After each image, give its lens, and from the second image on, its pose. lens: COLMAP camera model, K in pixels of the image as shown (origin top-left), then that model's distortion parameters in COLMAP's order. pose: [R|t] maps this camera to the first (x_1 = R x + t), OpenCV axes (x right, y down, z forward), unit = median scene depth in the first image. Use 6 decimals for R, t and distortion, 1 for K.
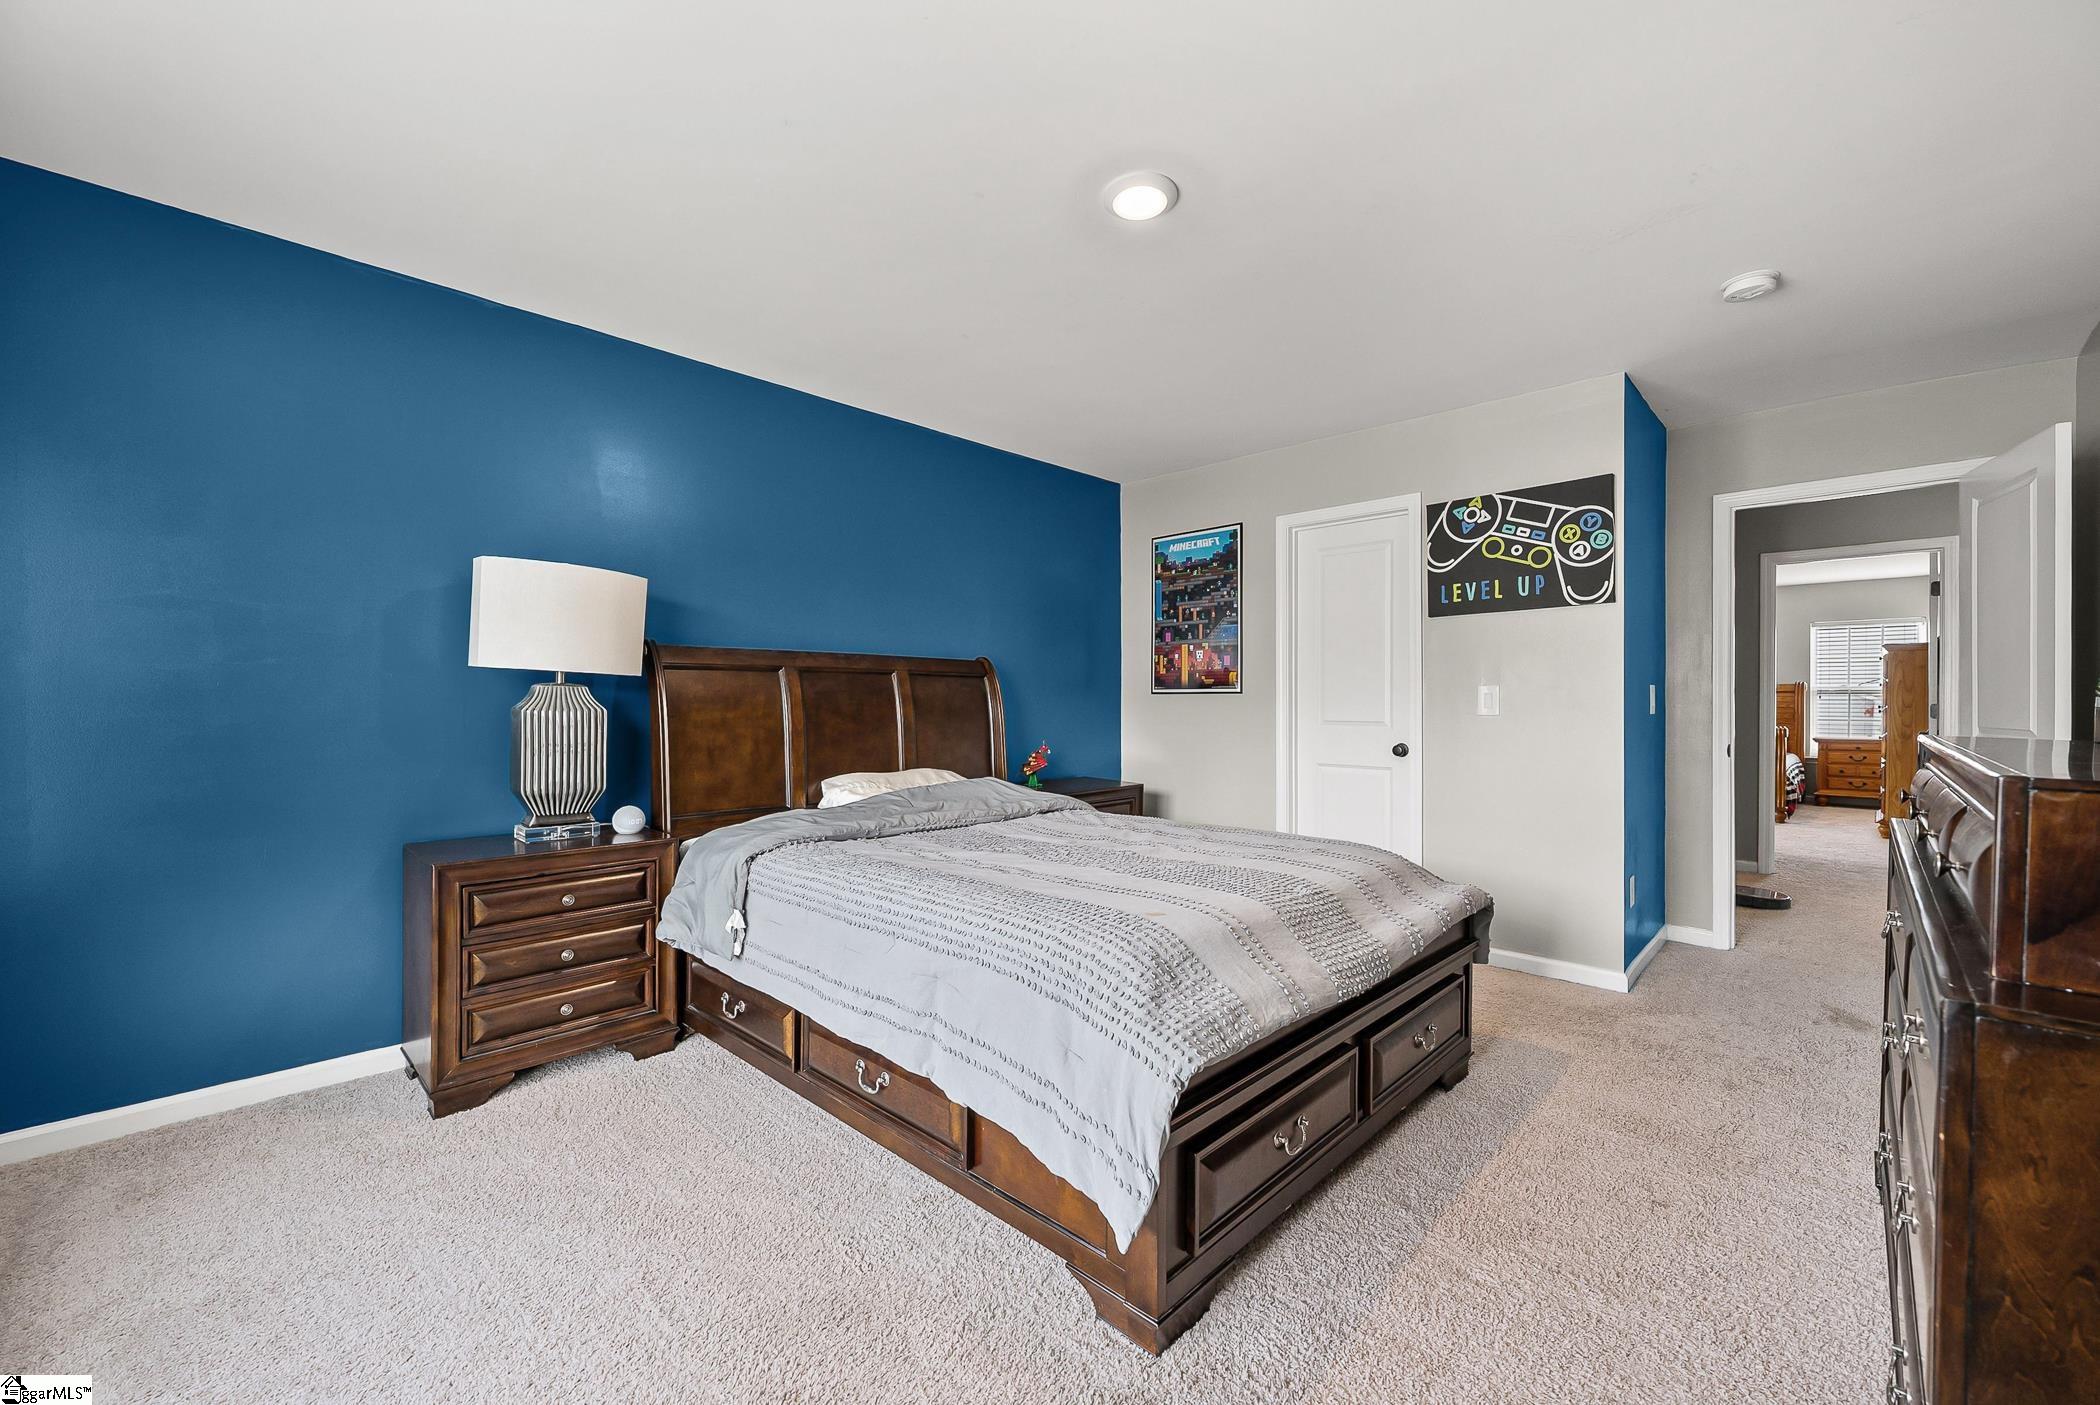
lens RADIAL K [[836.3, 0, 1050.2], [0, 836.3, 705.9], [0, 0, 1]] dist [0.002166, 0.000189]
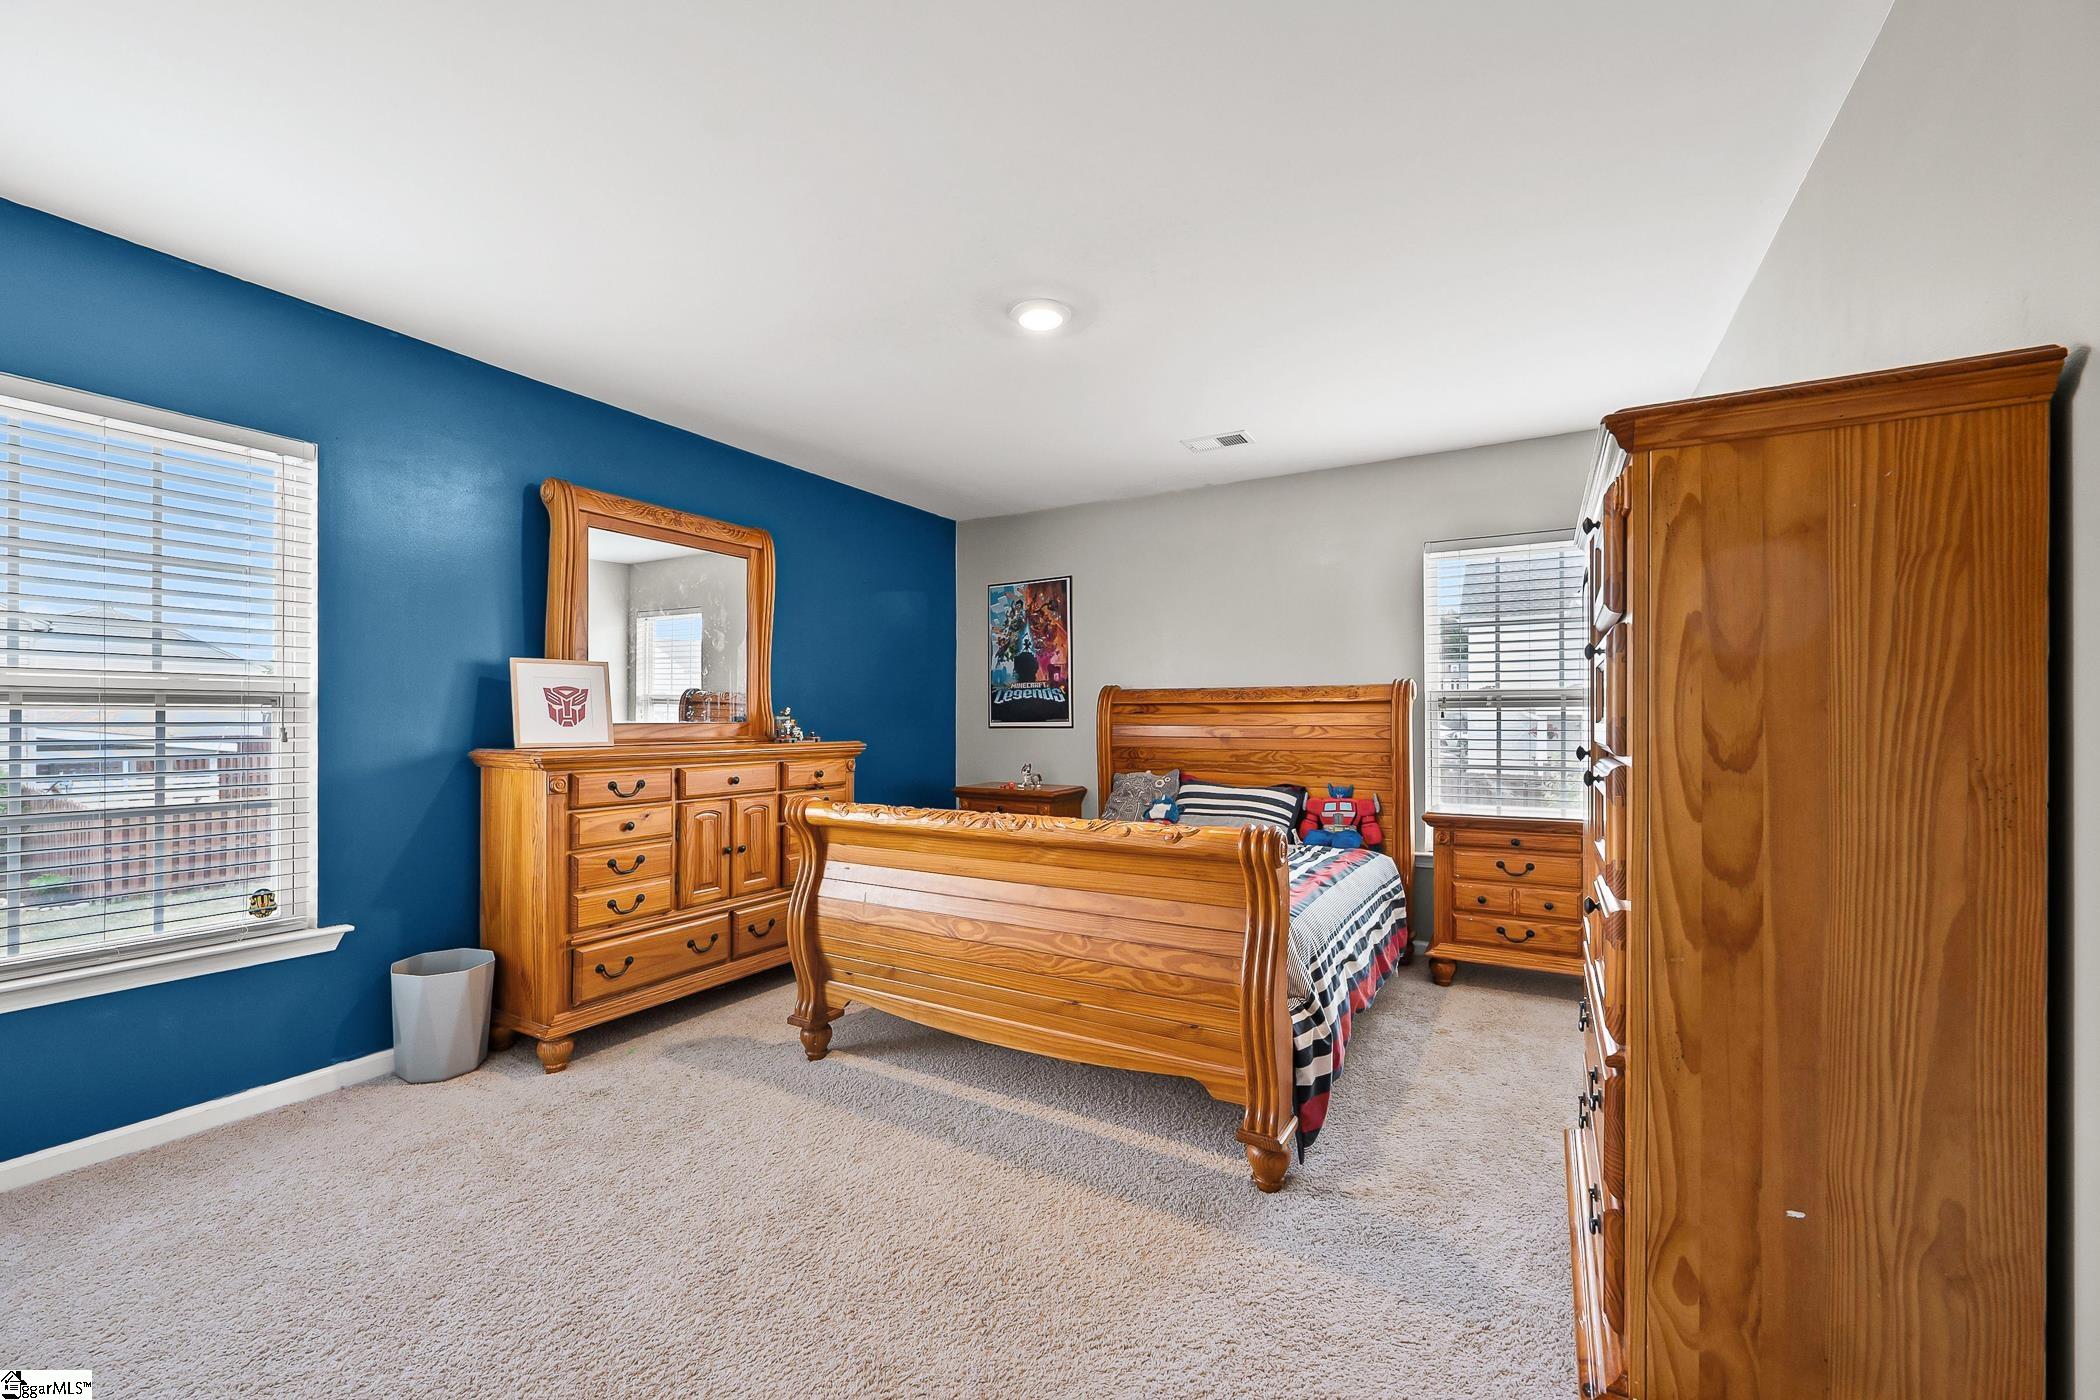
lens RADIAL K [[836.3, 0, 1048.5], [0, 836.3, 712.6], [0, 0, 1]] dist [0.002166, 0.000189]
pose [[0.969156, 0.001425, 0.246442, 0.639604], [0.002533, 0.999873, -0.015743, -0.005090], [-0.246433, 0.015881, 0.969030, 0.656808]]
